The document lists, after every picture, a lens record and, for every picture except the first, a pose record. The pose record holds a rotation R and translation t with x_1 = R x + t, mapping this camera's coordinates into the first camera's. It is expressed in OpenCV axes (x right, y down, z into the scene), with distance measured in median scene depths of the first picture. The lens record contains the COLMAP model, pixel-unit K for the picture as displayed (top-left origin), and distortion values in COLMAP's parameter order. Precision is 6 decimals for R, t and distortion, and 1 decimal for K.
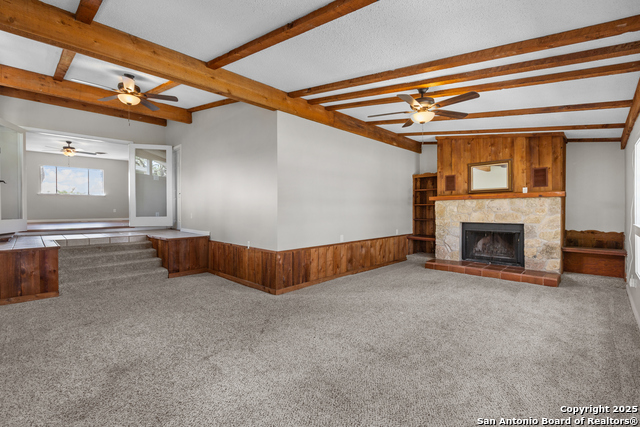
lens RADIAL K [[286.1, 0, 317.7], [0, 286.1, 211.6], [0, 0, 1]] dist [-0.001974, 0.000055]
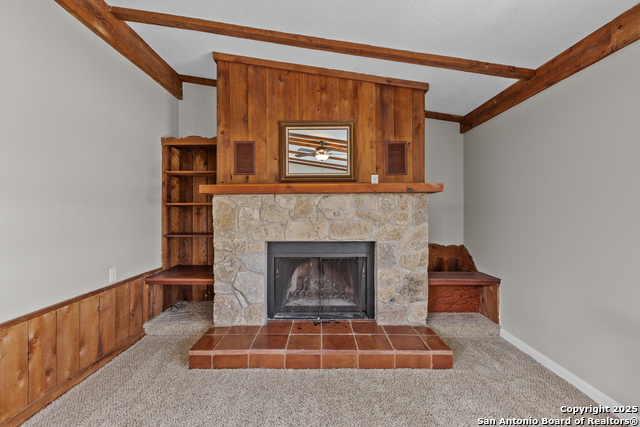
lens RADIAL K [[286.1, 0, 317.5], [0, 286.1, 212.1], [0, 0, 1]] dist [-0.001974, 0.000055]
pose [[0.716752, 0.004005, 0.697317, 0.233225], [0.002576, 0.999961, -0.008391, -0.007489], [-0.697324, 0.007811, 0.716714, 0.608506]]
